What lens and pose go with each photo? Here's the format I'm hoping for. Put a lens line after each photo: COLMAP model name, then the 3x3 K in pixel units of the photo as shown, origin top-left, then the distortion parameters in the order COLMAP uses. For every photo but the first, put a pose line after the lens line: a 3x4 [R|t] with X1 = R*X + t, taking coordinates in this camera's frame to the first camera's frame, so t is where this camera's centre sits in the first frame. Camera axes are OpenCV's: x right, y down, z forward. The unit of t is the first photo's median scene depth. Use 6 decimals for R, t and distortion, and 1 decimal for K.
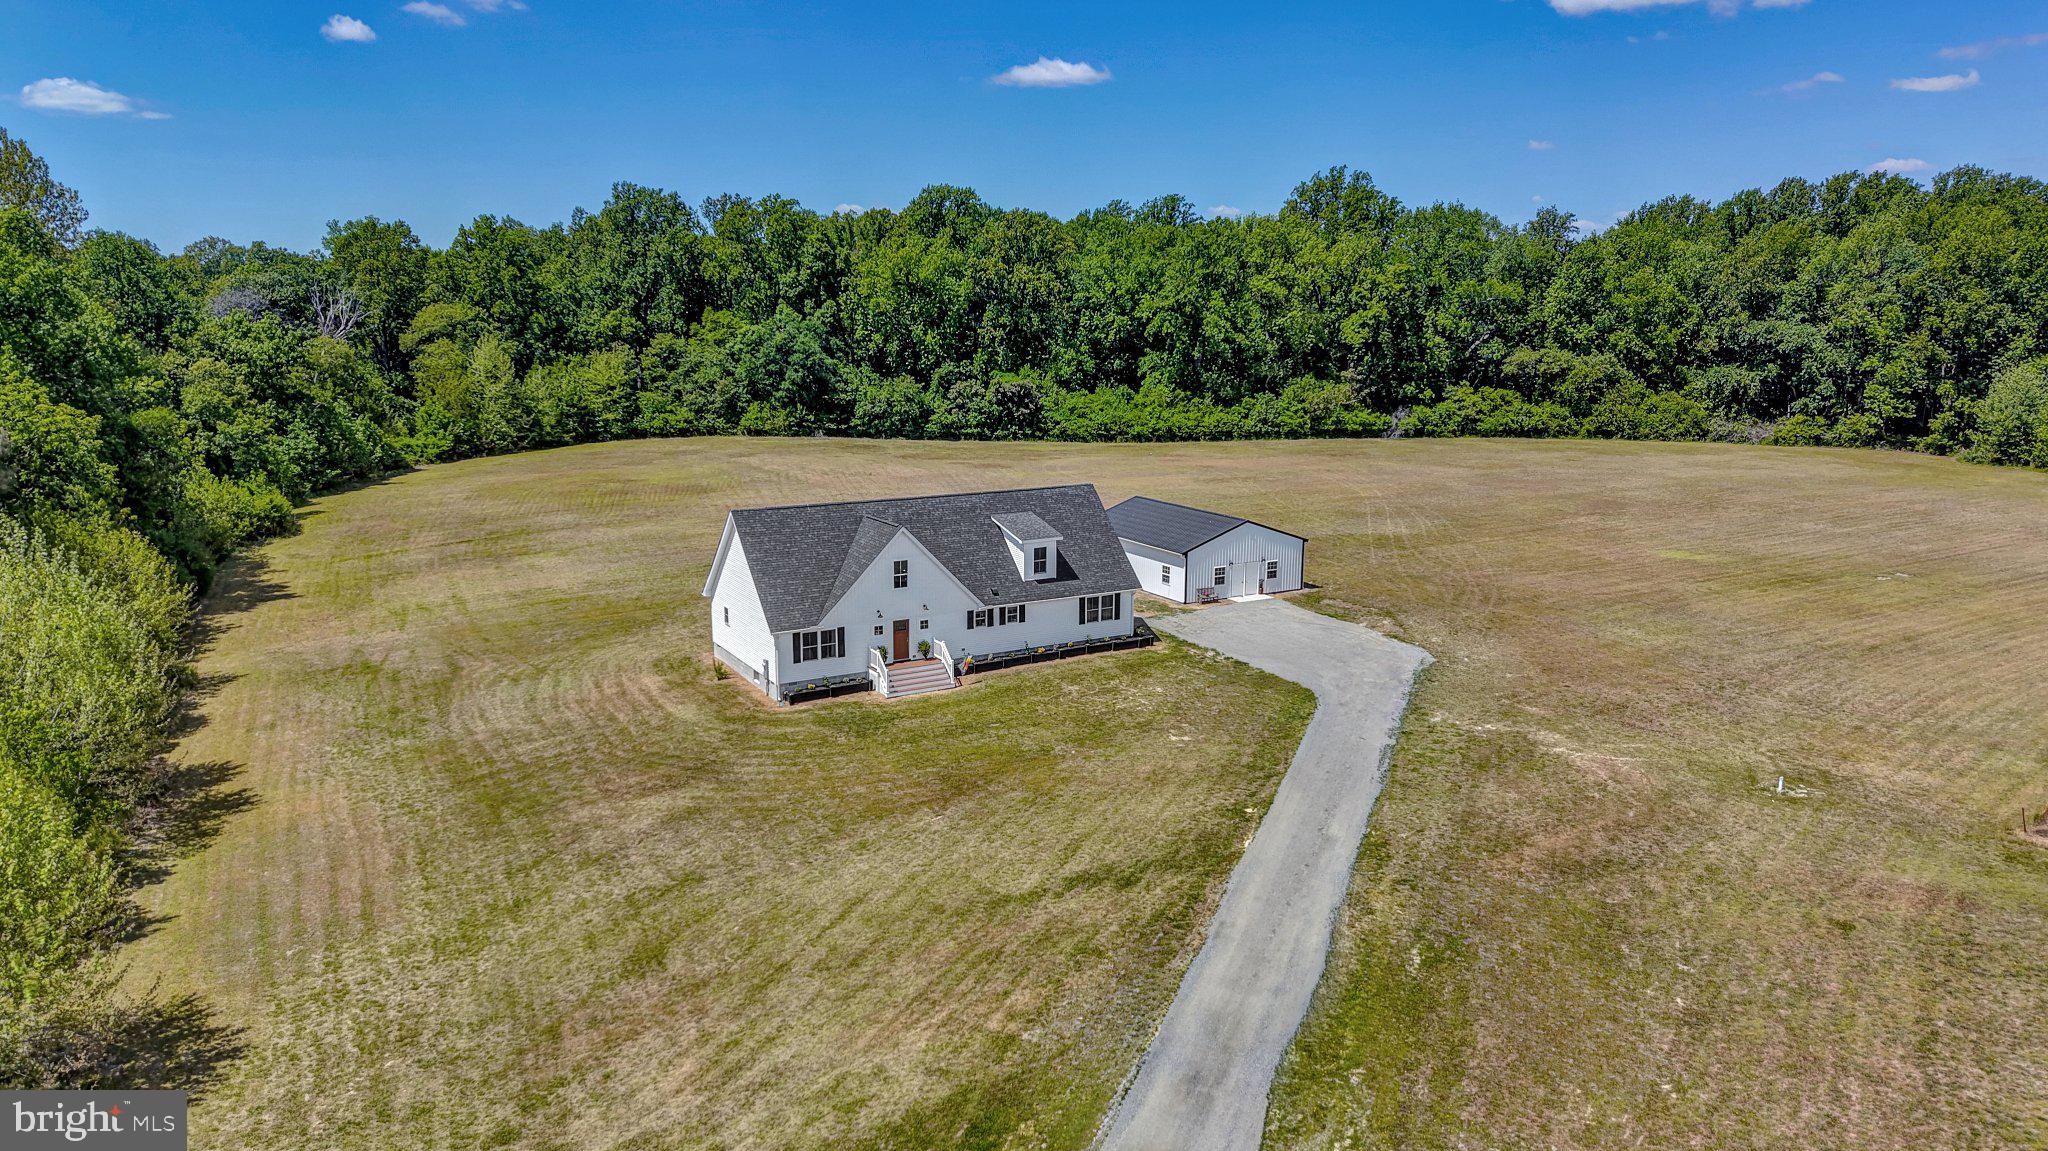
lens RADIAL K [[1396.1, 0, 1026.6], [0, 1396.1, 613.8], [0, 0, 1]] dist [0.031700, -0.027442]
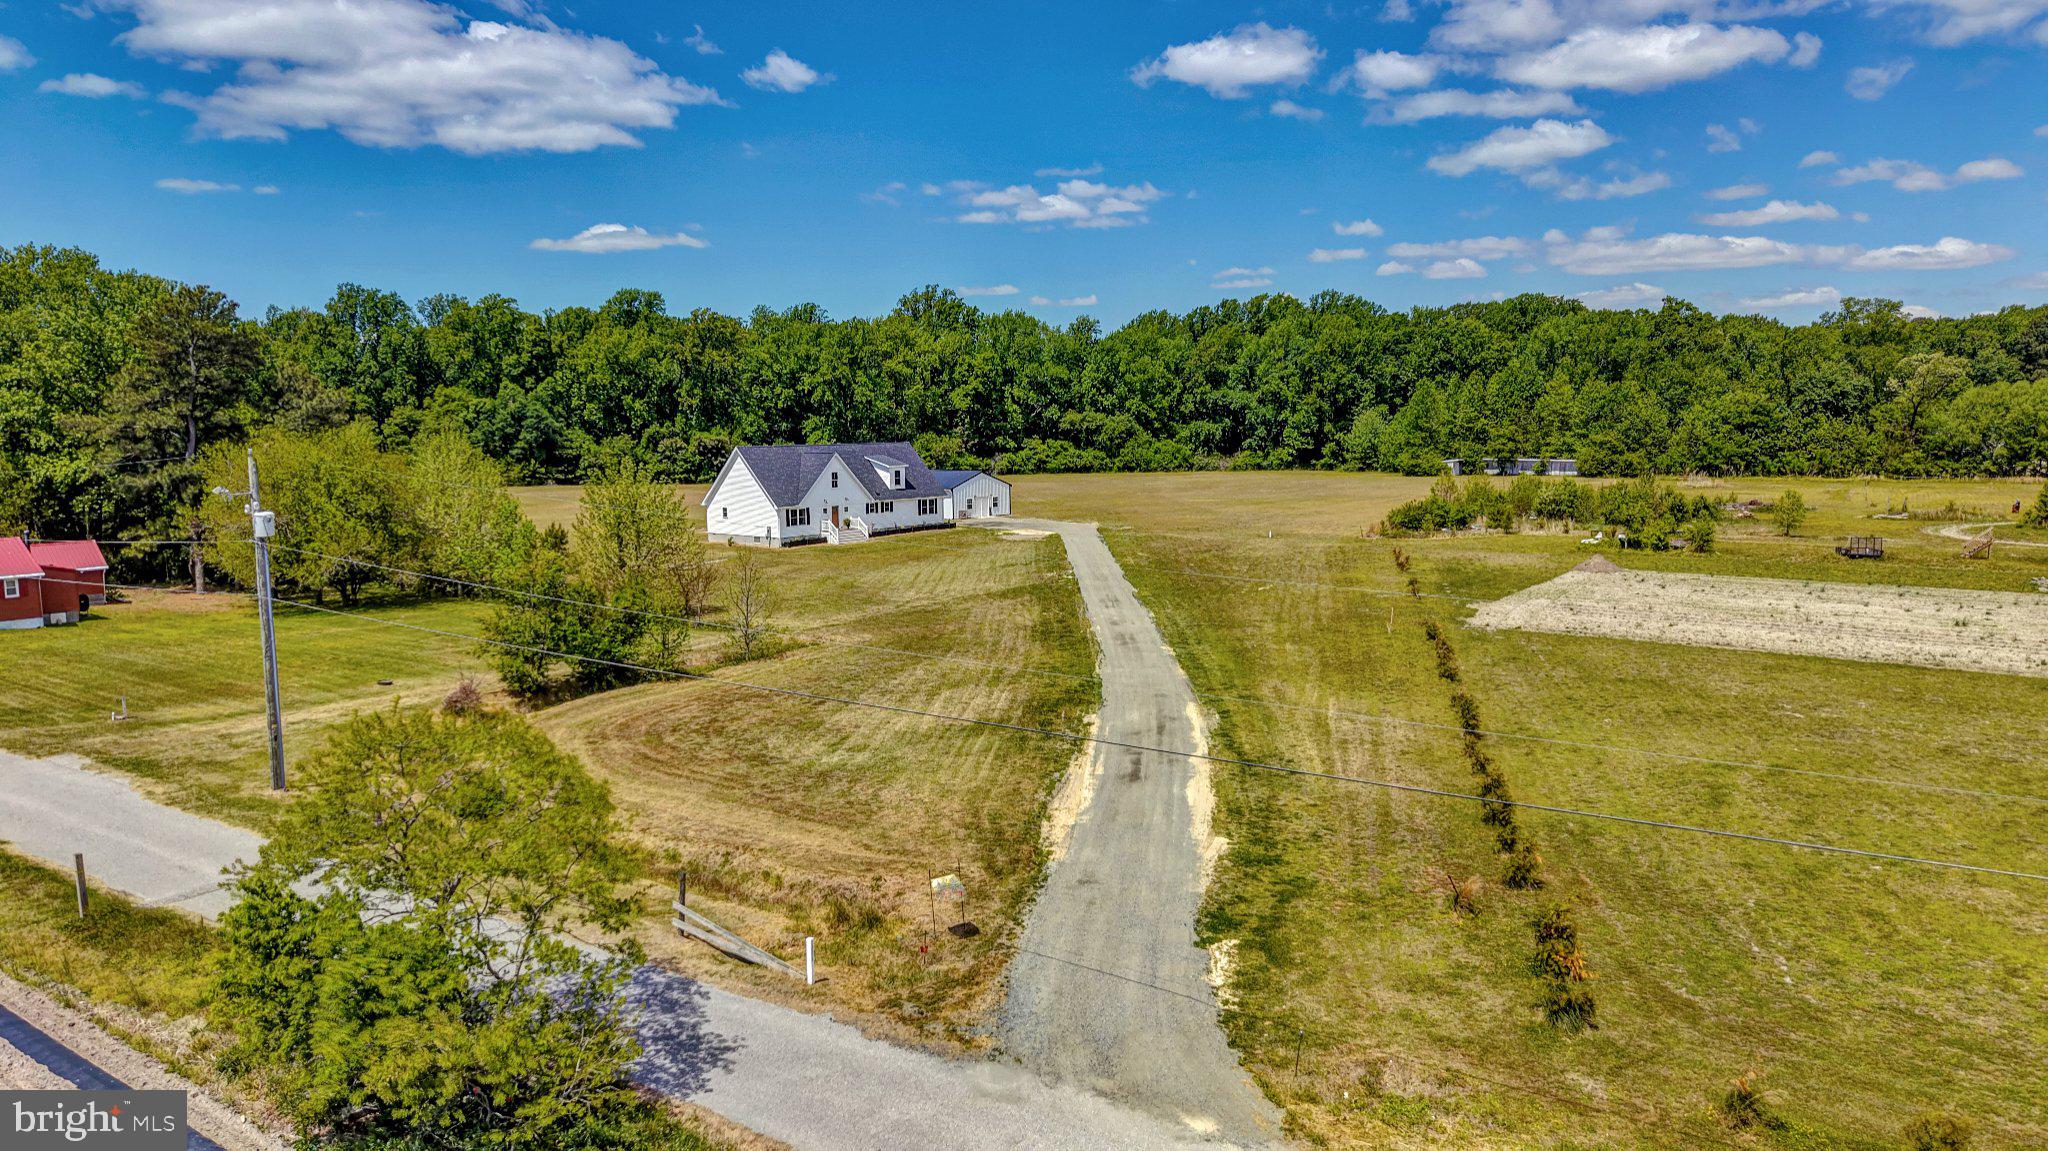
lens RADIAL K [[1396.1, 0, 1033.2], [0, 1396.1, 588.0], [0, 0, 1]] dist [0.031700, -0.027442]
pose [[0.937067, -0.053010, 0.345102, -0.204527], [0.088551, 0.992173, -0.088043, 0.124336], [-0.337733, 0.113061, 0.934427, -0.326819]]
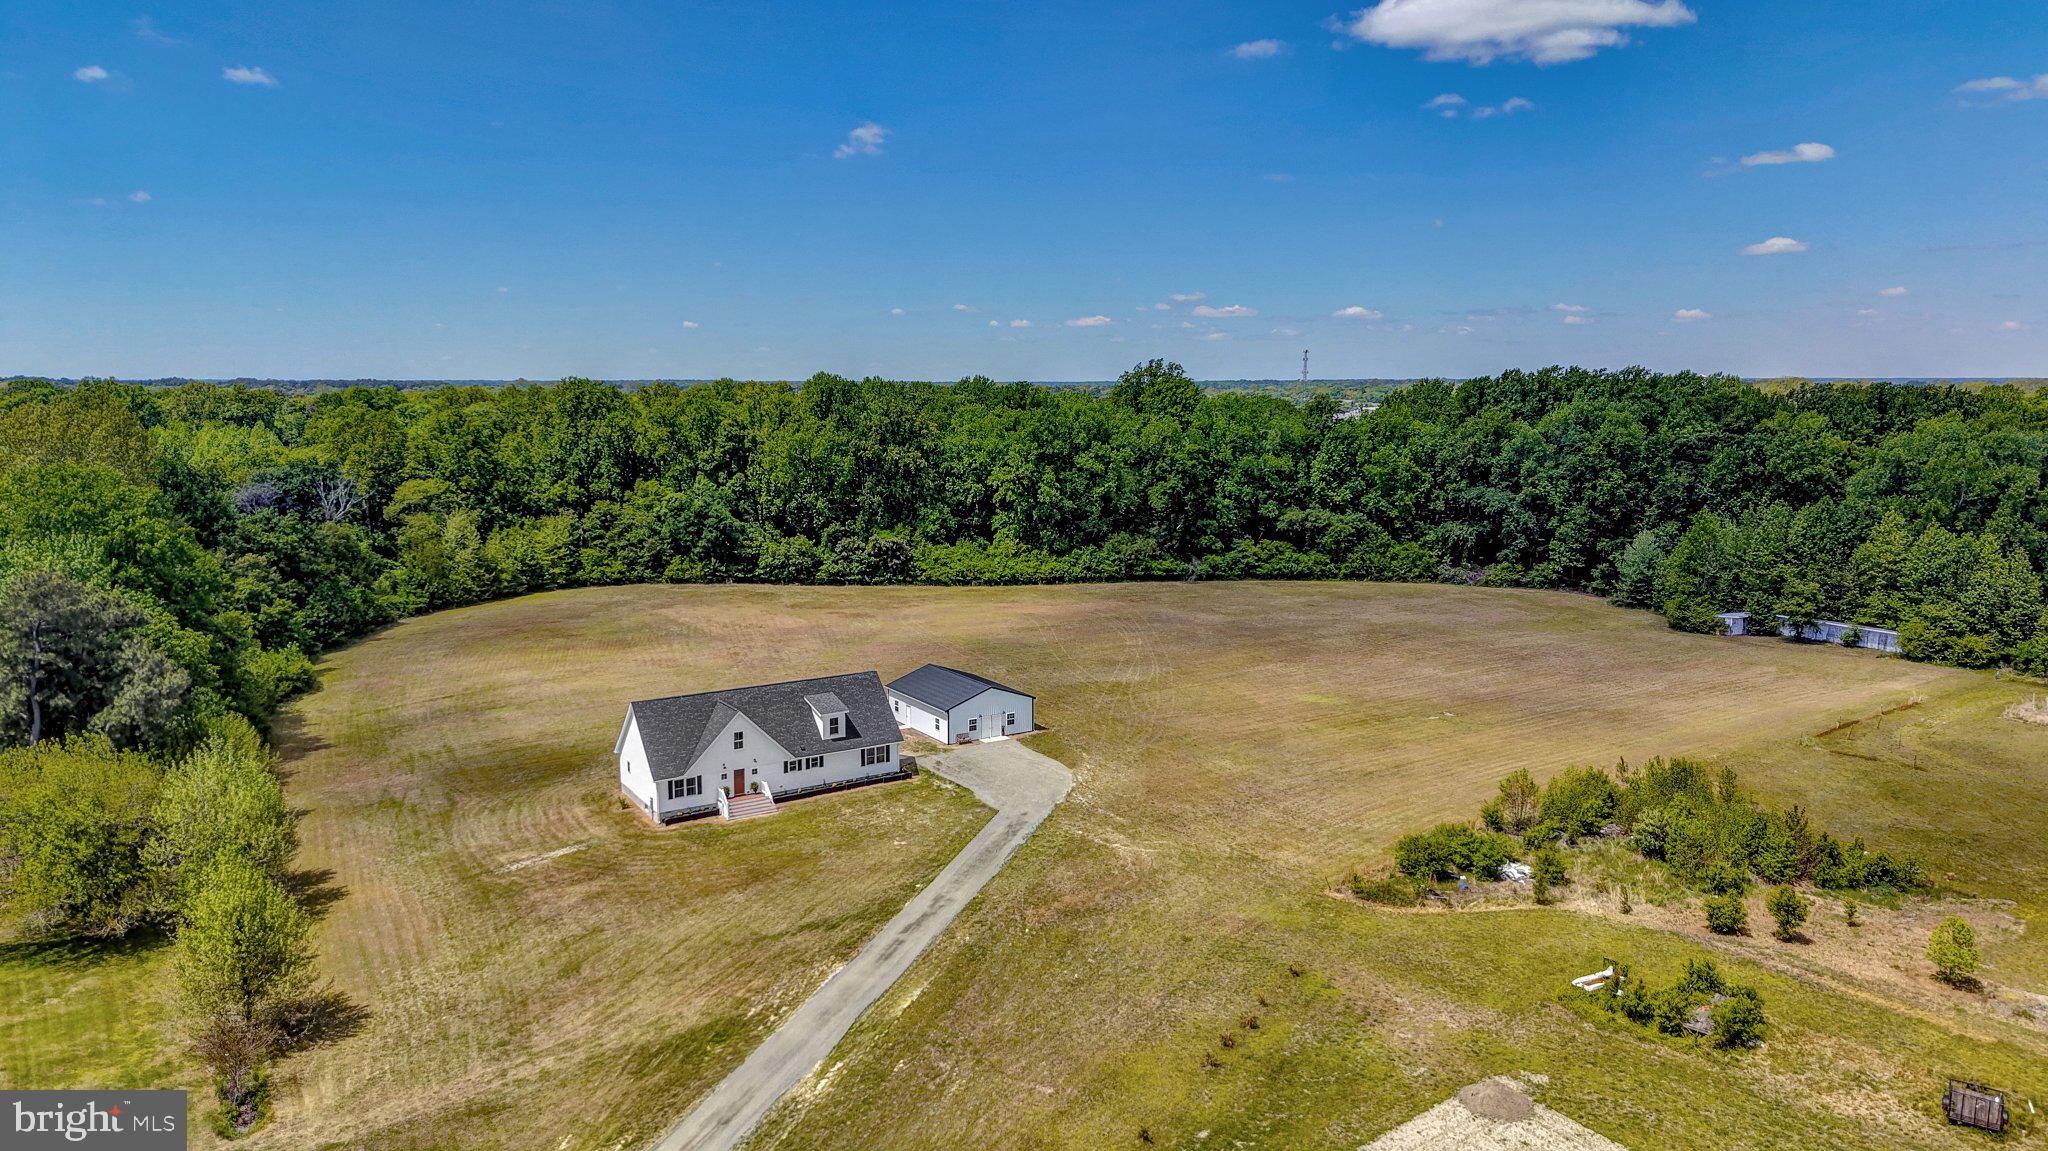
lens RADIAL K [[1396.1, 0, 1023.9], [0, 1396.1, 582.4], [0, 0, 1]] dist [0.031700, -0.027442]
pose [[0.999372, -0.011519, 0.033501, 0.077843], [0.014065, 0.996949, -0.076783, -0.034387], [-0.032515, 0.077206, 0.996485, -0.261312]]
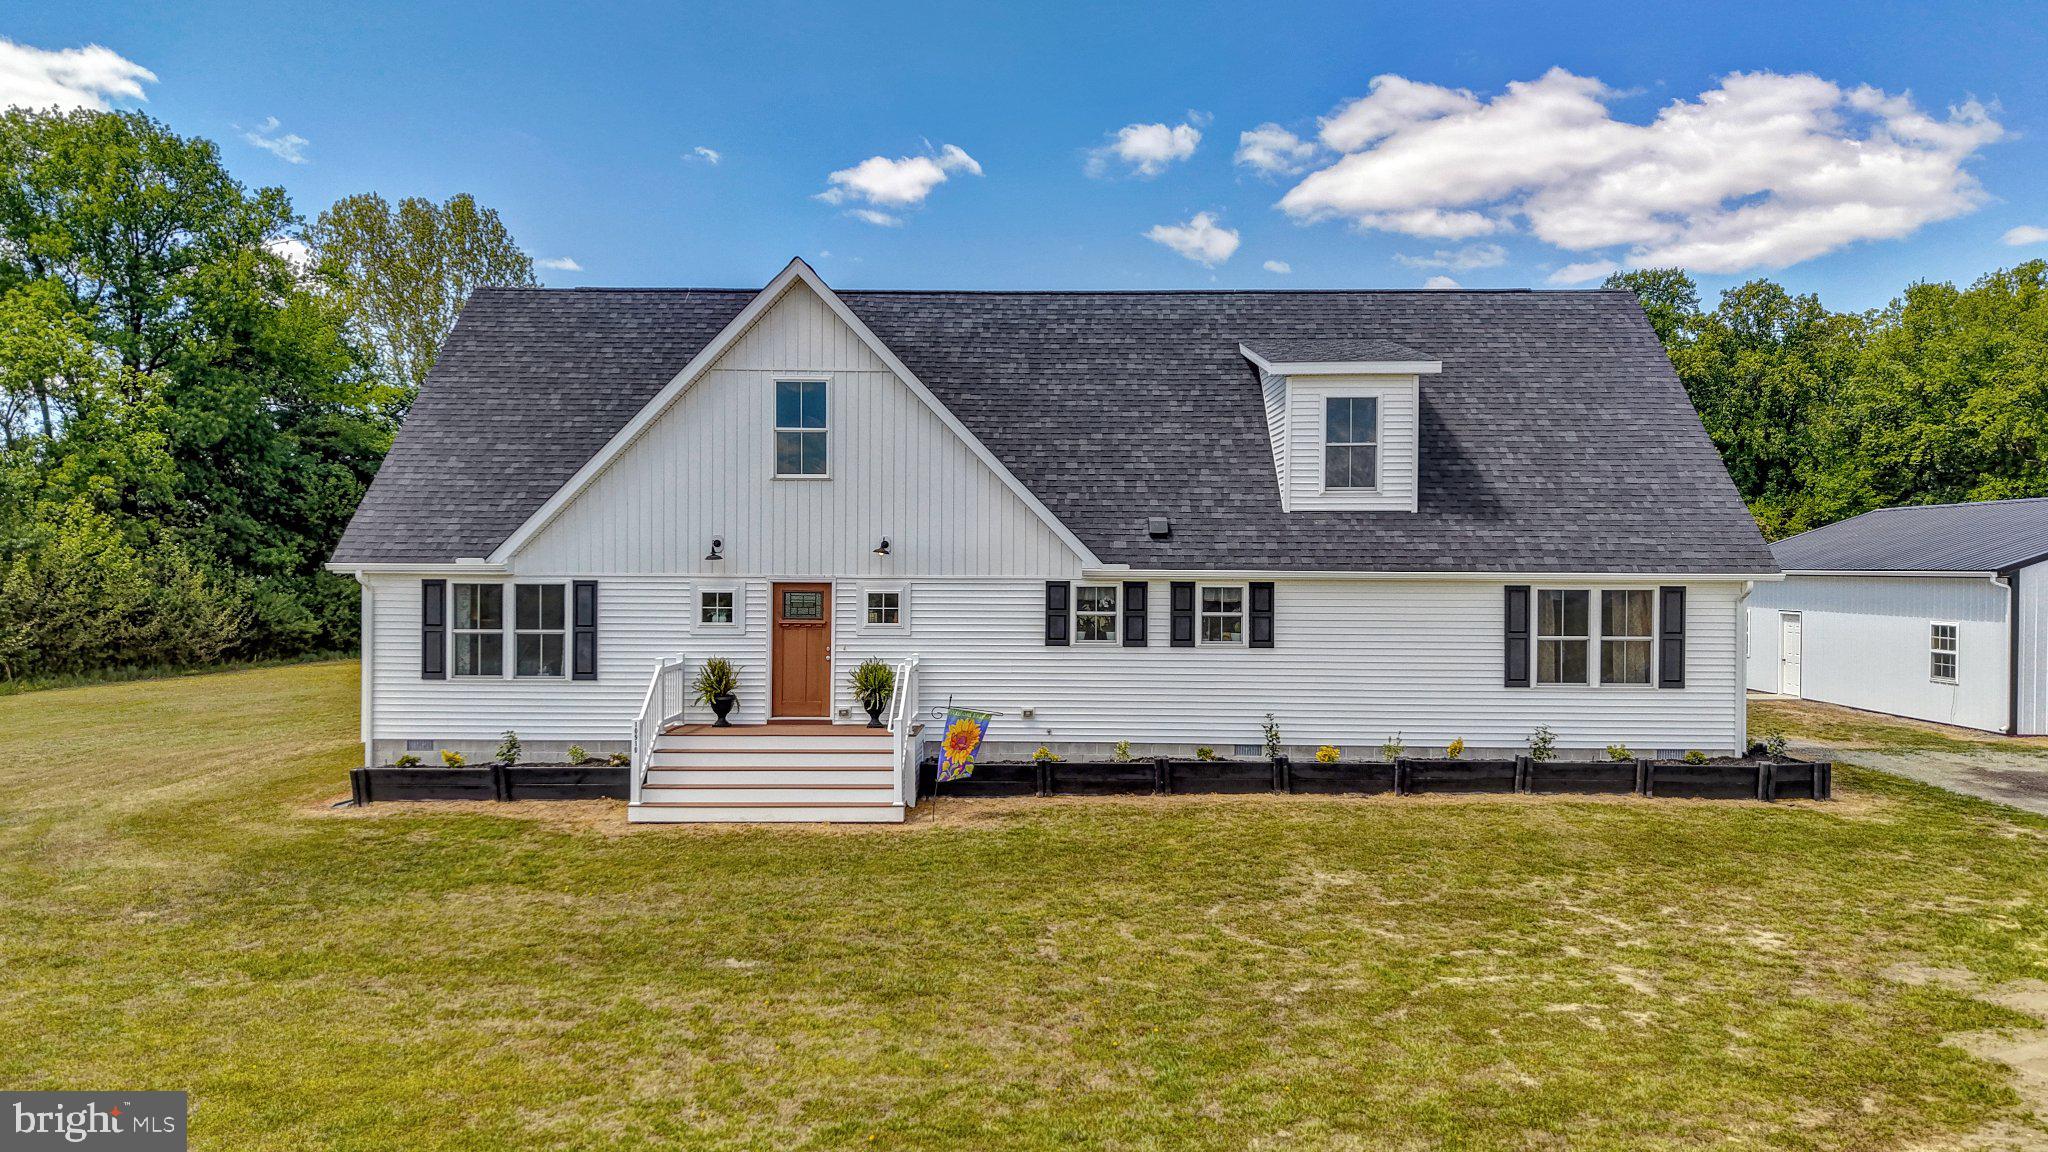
lens RADIAL K [[1396.1, 0, 1003.4], [0, 1396.1, 538.1], [0, 0, 1]] dist [0.031700, -0.027442]
pose [[0.854472, -0.008713, -0.519424, 0.044666], [-0.120802, 0.969118, -0.214980, 0.023378], [0.505257, 0.246442, 0.827032, 0.327158]]
